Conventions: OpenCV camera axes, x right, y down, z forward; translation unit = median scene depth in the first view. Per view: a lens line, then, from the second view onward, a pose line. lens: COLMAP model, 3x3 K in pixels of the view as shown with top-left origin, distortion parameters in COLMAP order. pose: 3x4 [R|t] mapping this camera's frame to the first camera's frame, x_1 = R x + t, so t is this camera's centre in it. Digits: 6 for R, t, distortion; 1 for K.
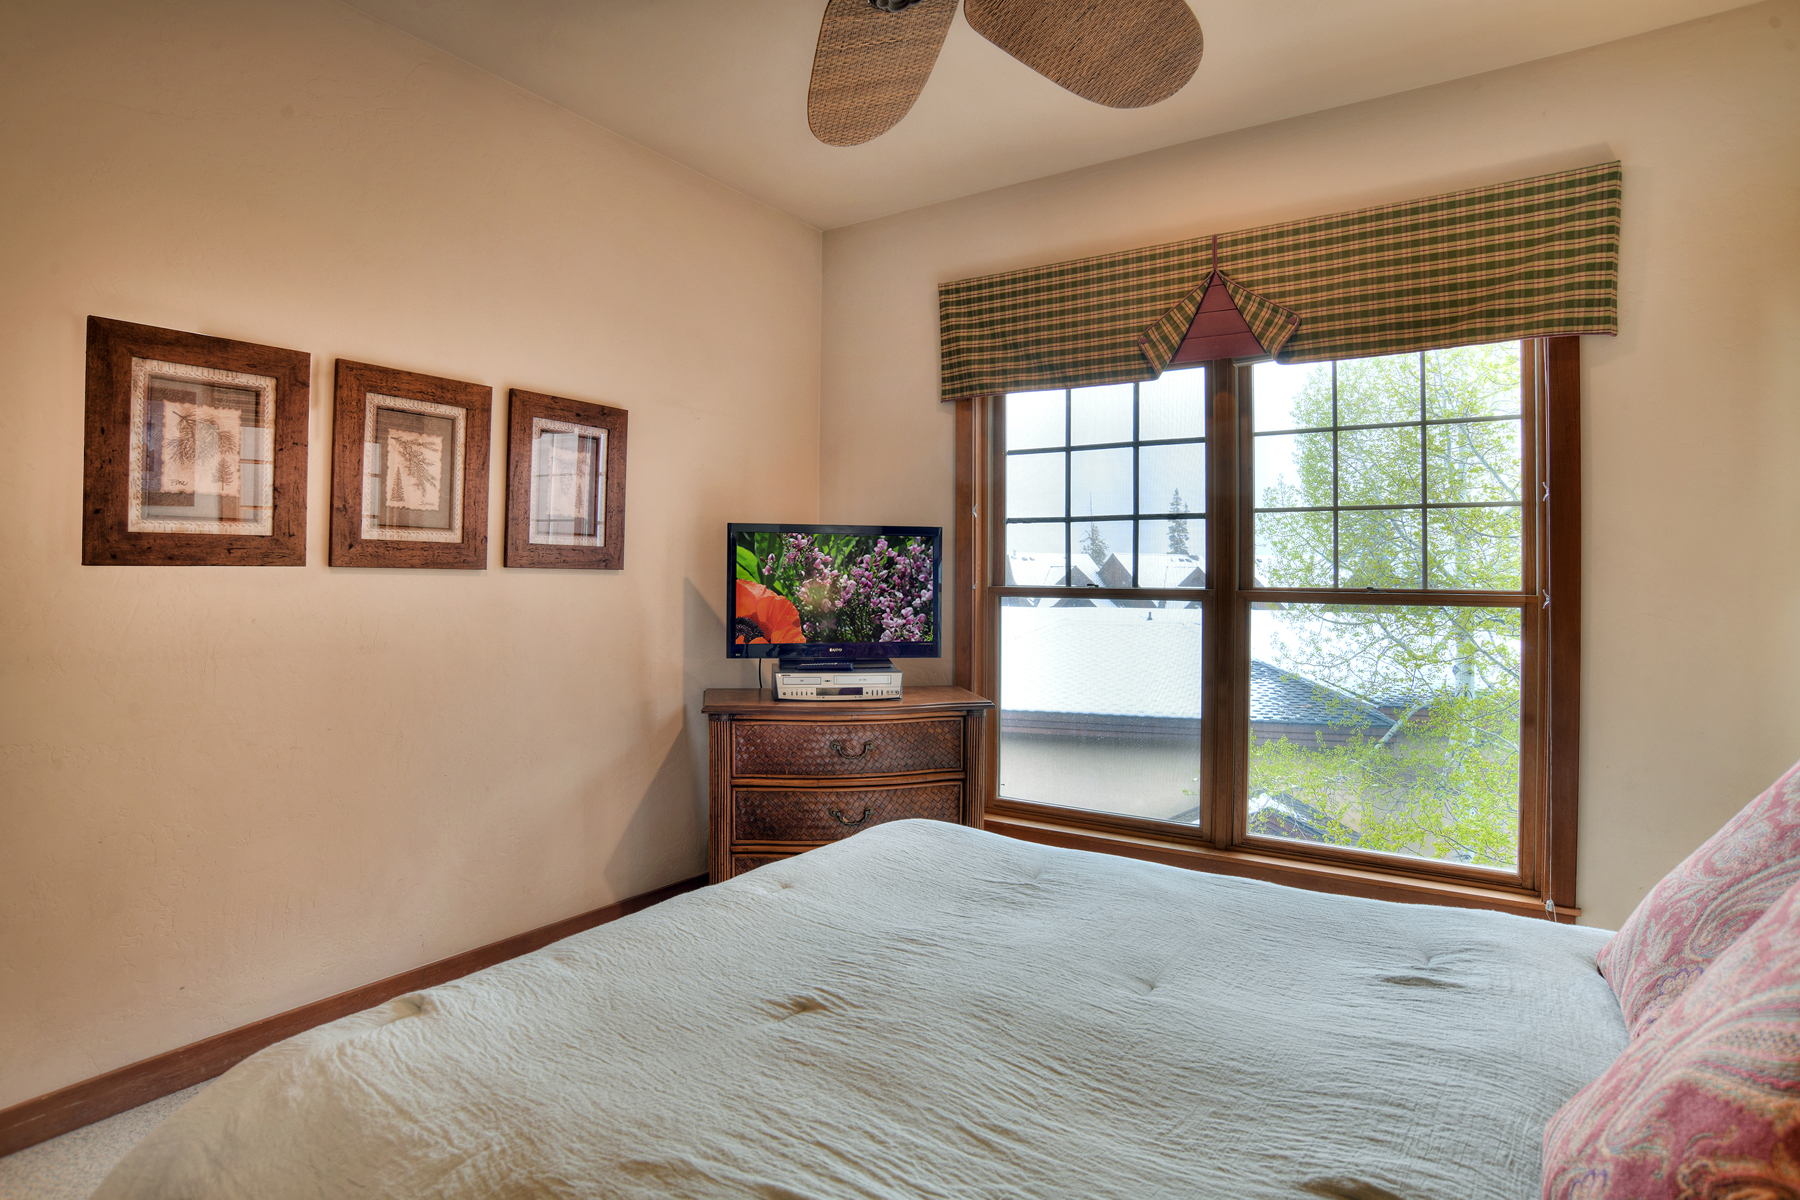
lens RADIAL K [[962.3, 0, 899.0], [0, 962.3, 528.0], [0, 0, 1]] dist [-0.074165, 0.000448]
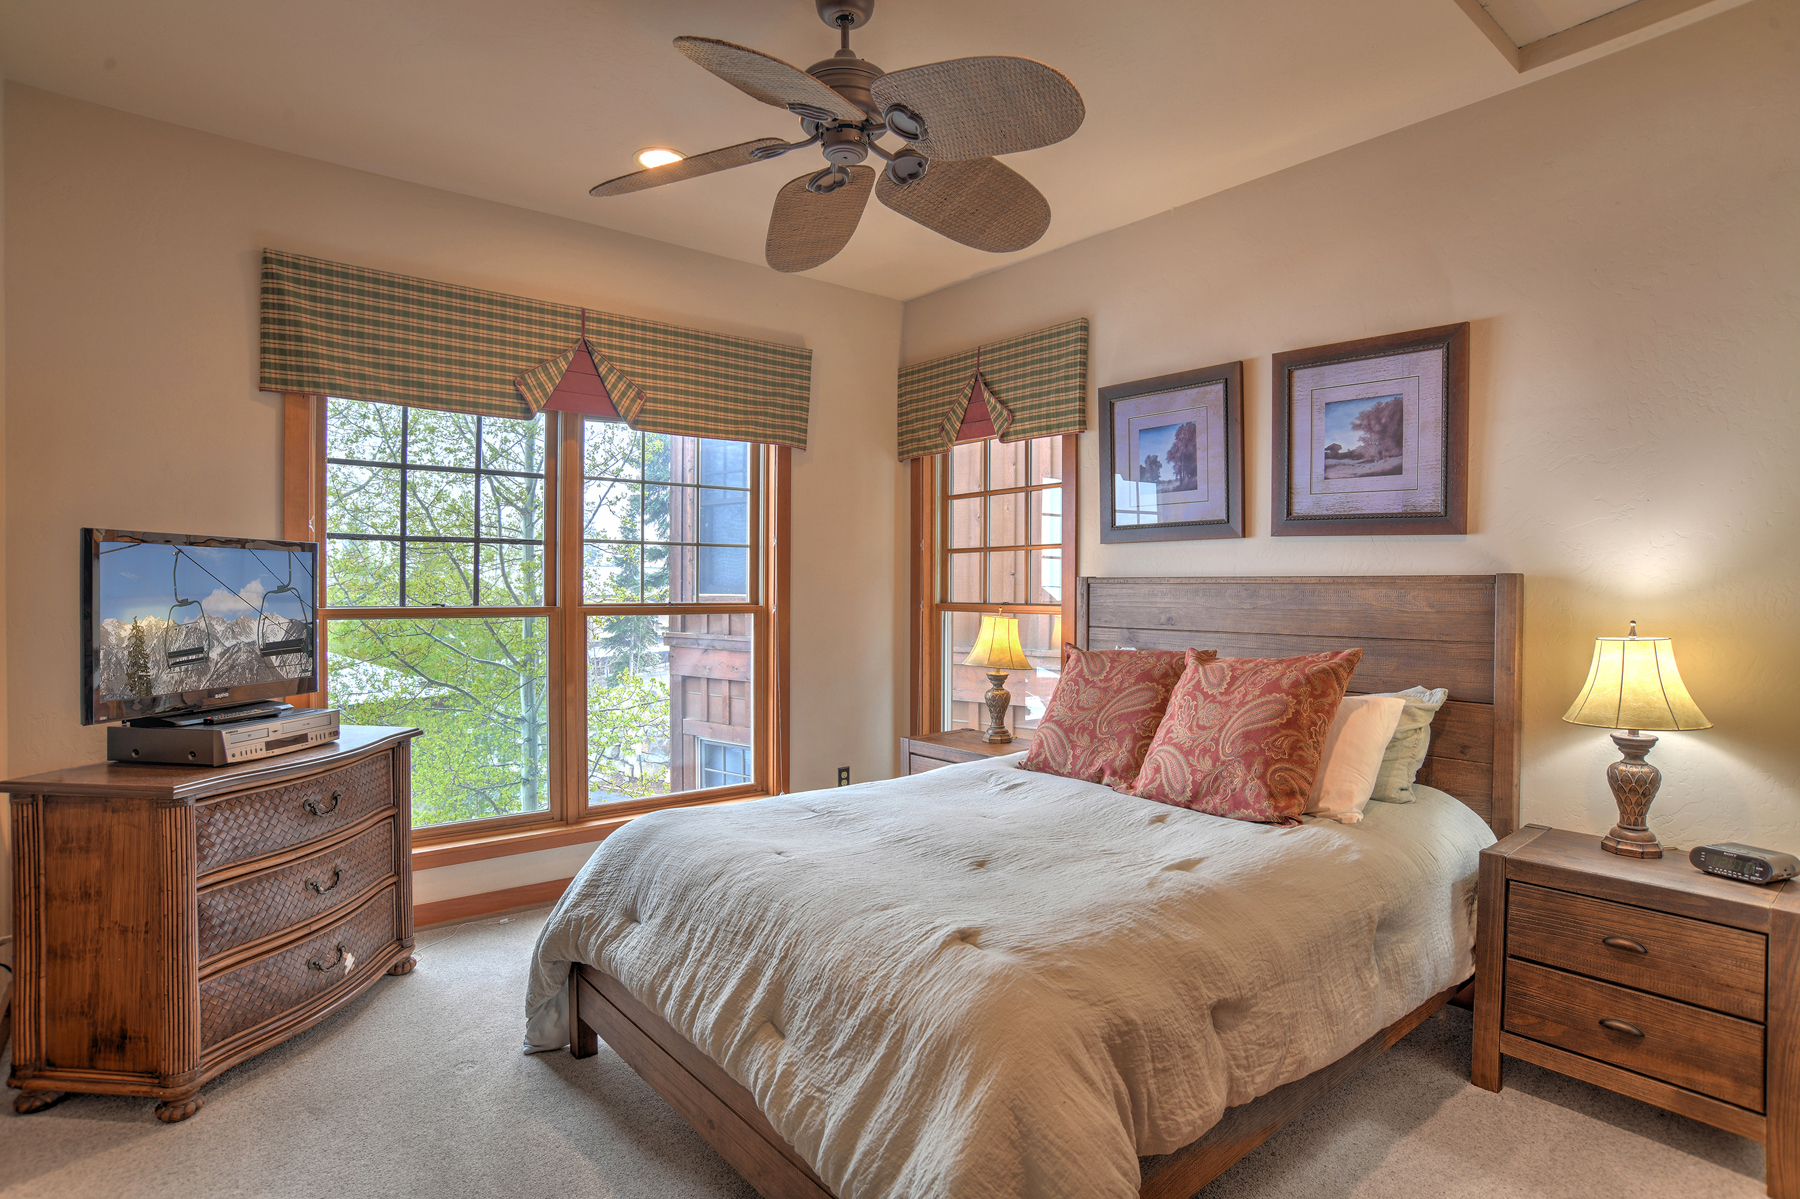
lens RADIAL K [[922.8, 0, 937.8], [0, 922.8, 593.3], [0, 0, 1]] dist [-0.117252, 0.051379]
pose [[0.239617, -0.008826, 0.970827, -0.650663], [-0.040021, 0.999019, 0.018960, 0.007188], [-0.970042, -0.043396, 0.239028, 0.286843]]
